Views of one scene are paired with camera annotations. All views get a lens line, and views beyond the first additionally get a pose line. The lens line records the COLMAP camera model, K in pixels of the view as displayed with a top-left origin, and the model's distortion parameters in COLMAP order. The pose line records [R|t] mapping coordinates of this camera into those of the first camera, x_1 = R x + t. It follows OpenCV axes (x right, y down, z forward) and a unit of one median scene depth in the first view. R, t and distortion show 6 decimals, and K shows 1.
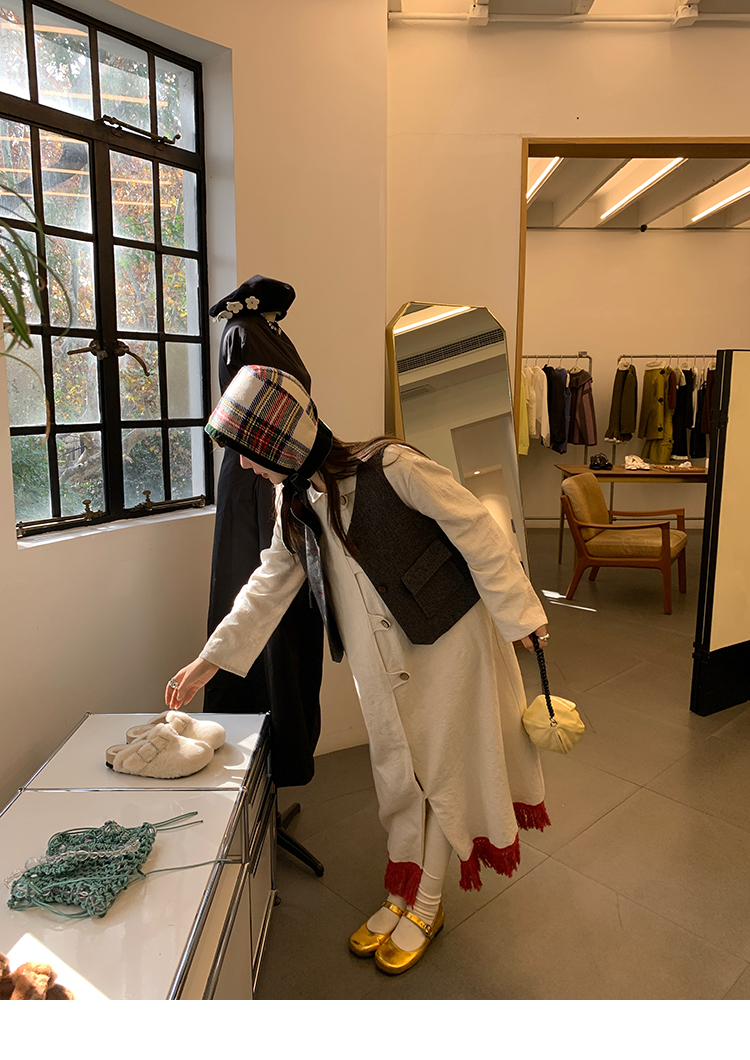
lens RADIAL K [[794.0, 0, 364.4], [0, 794.0, 499.8], [0, 0, 1]] dist [-0.013313, -0.003414]
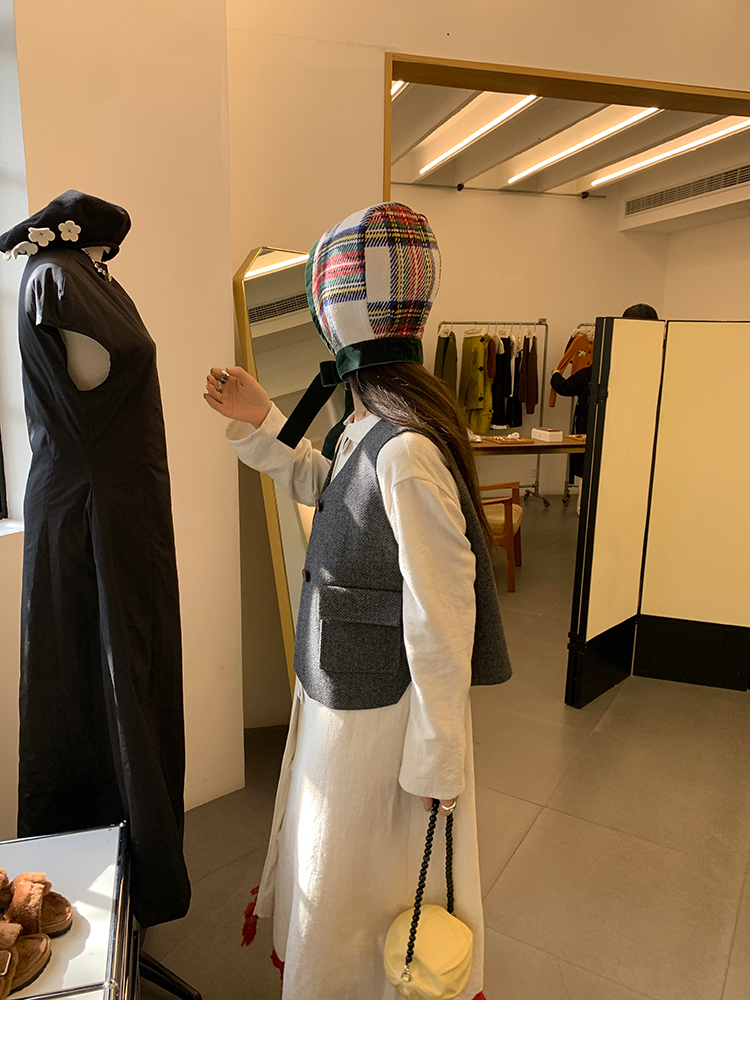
lens RADIAL K [[794.0, 0, 377.5], [0, 794.0, 519.6], [0, 0, 1]] dist [-0.013313, -0.003414]
pose [[0.960675, -0.049975, 0.273141, -0.057846], [0.031468, 0.996928, 0.071727, -0.031769], [-0.275886, -0.060311, 0.959296, 0.187987]]
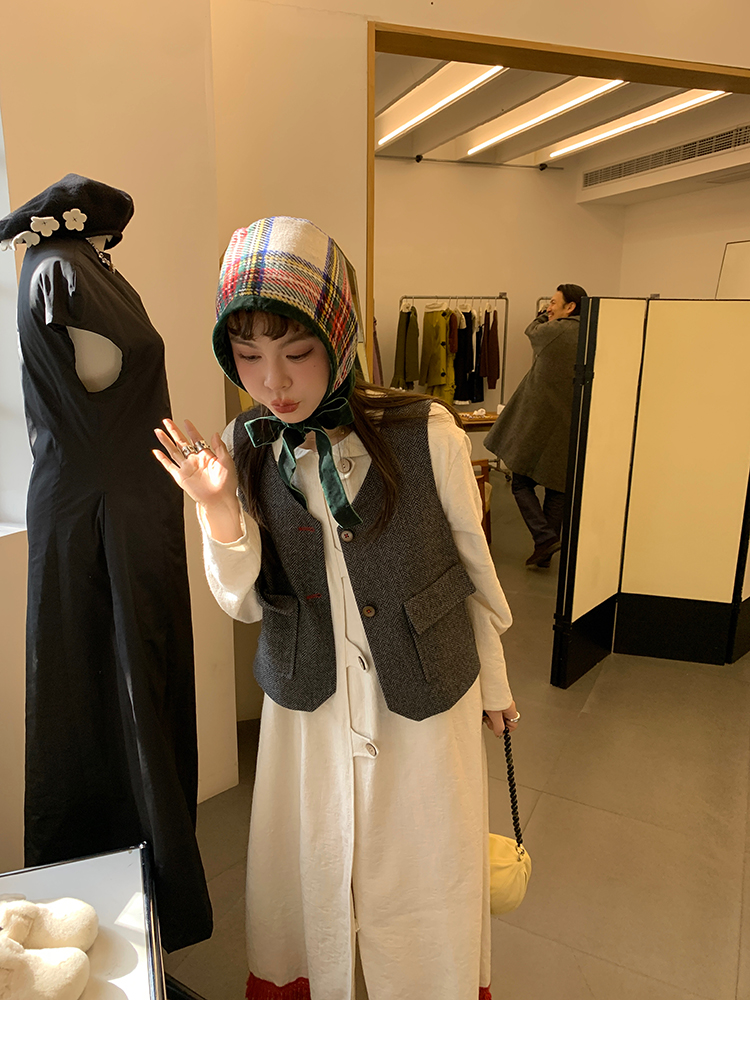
lens RADIAL K [[794.0, 0, 371.4], [0, 794.0, 514.1], [0, 0, 1]] dist [-0.013313, -0.003414]
pose [[0.941772, -0.078500, 0.326960, -0.095547], [0.047197, 0.993601, 0.102609, -0.049842], [-0.332923, -0.081203, 0.939451, 0.222368]]
